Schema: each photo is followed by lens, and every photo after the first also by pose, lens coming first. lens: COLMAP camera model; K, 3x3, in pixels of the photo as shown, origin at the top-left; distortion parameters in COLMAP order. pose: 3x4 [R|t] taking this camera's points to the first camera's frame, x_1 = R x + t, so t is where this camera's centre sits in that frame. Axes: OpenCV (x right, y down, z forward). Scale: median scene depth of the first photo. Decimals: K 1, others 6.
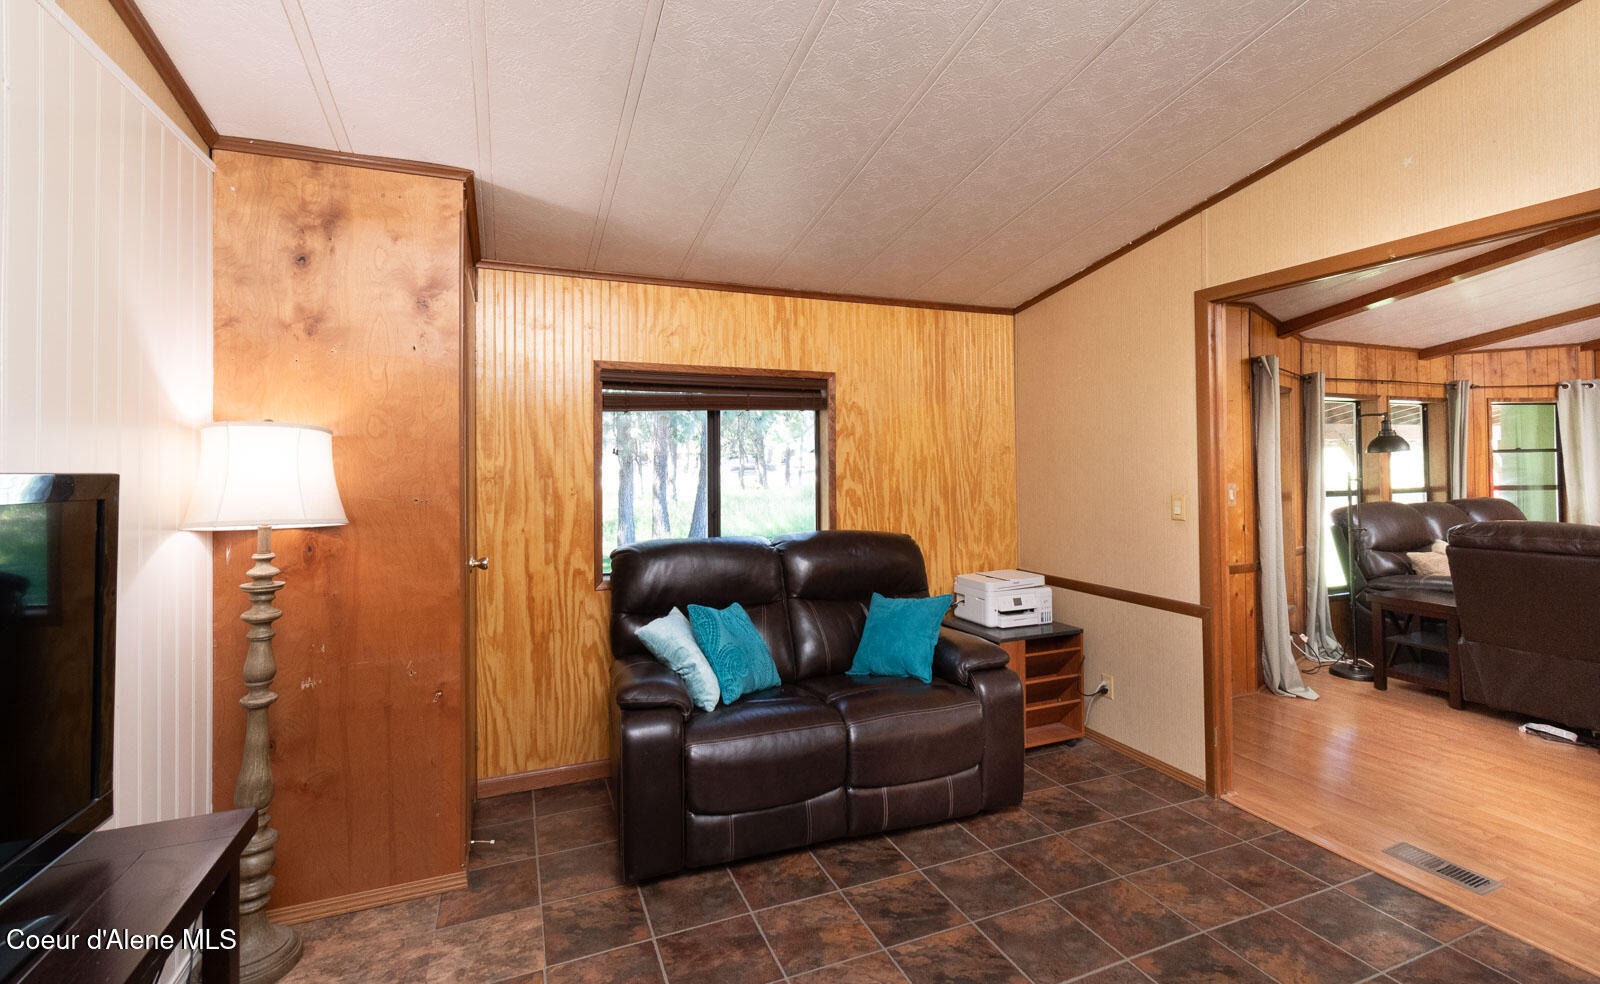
lens RADIAL K [[688.7, 0, 810.0], [0, 688.7, 451.5], [0, 0, 1]] dist [-0.001353, -0.000106]
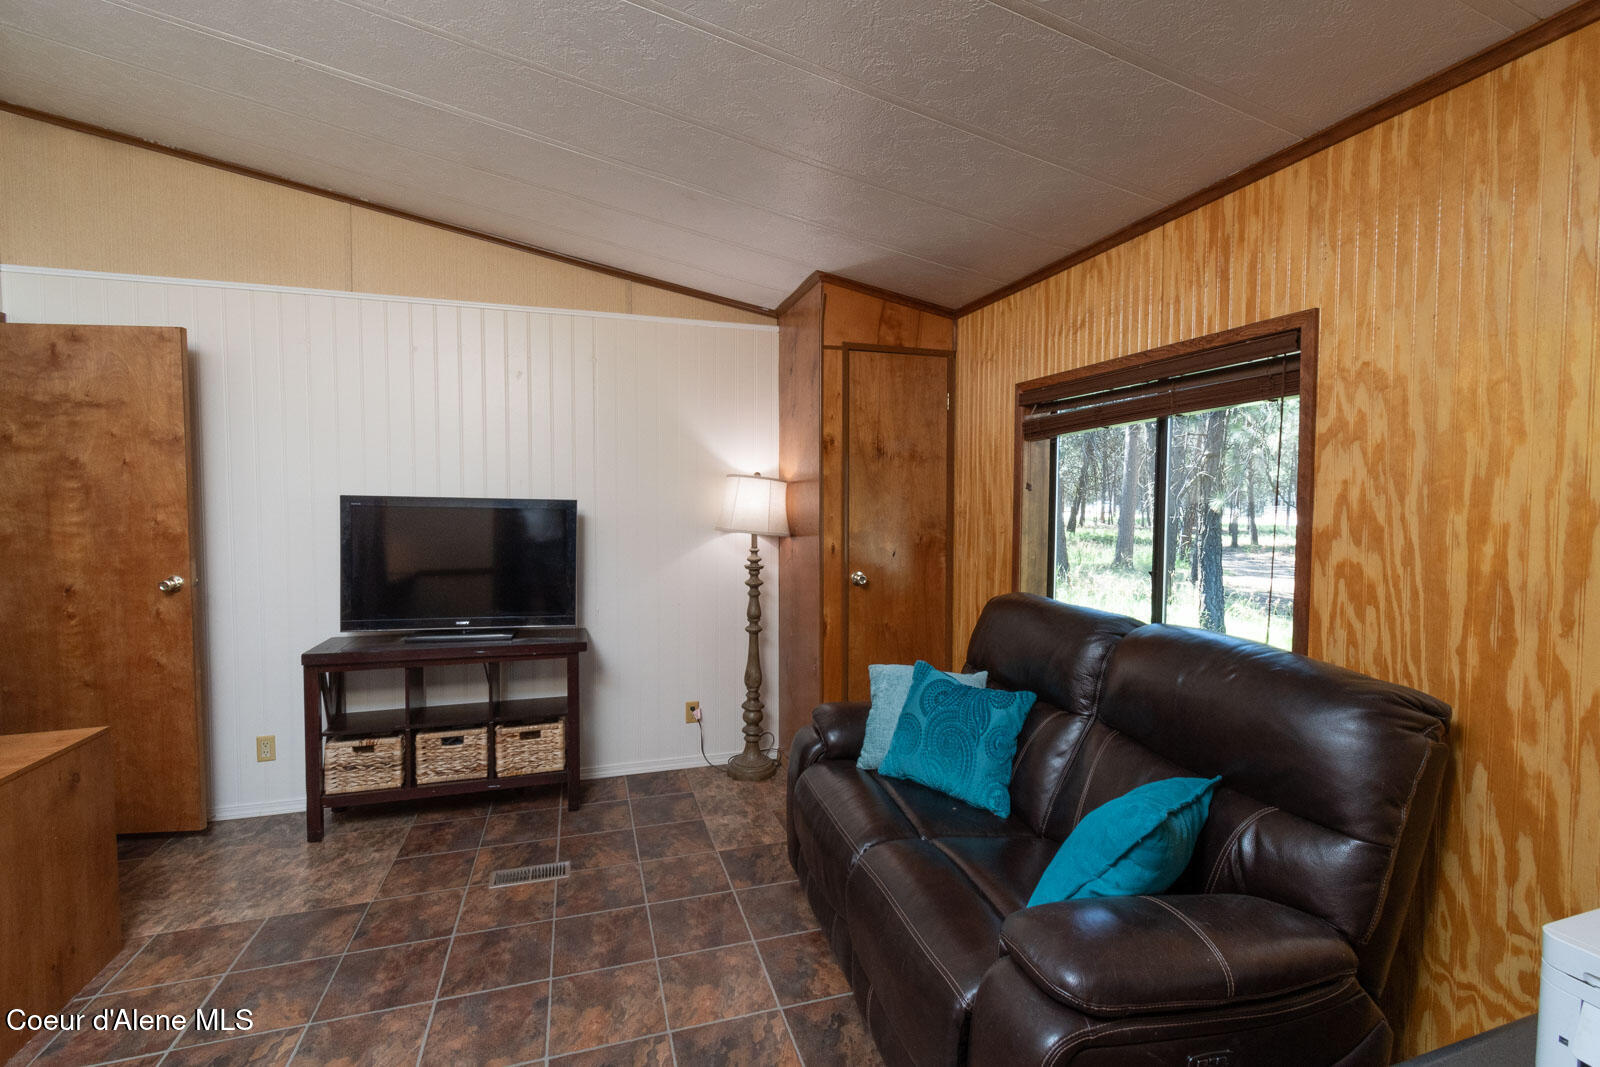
lens RADIAL K [[706.0, 0, 805.2], [0, 706.0, 534.5], [0, 0, 1]] dist [0.000503, 0.000093]
pose [[-0.080460, 0.053751, -0.995308, 0.543272], [0.007205, 0.998550, 0.053343, 0.009524], [0.996732, -0.002879, -0.080730, 0.690702]]
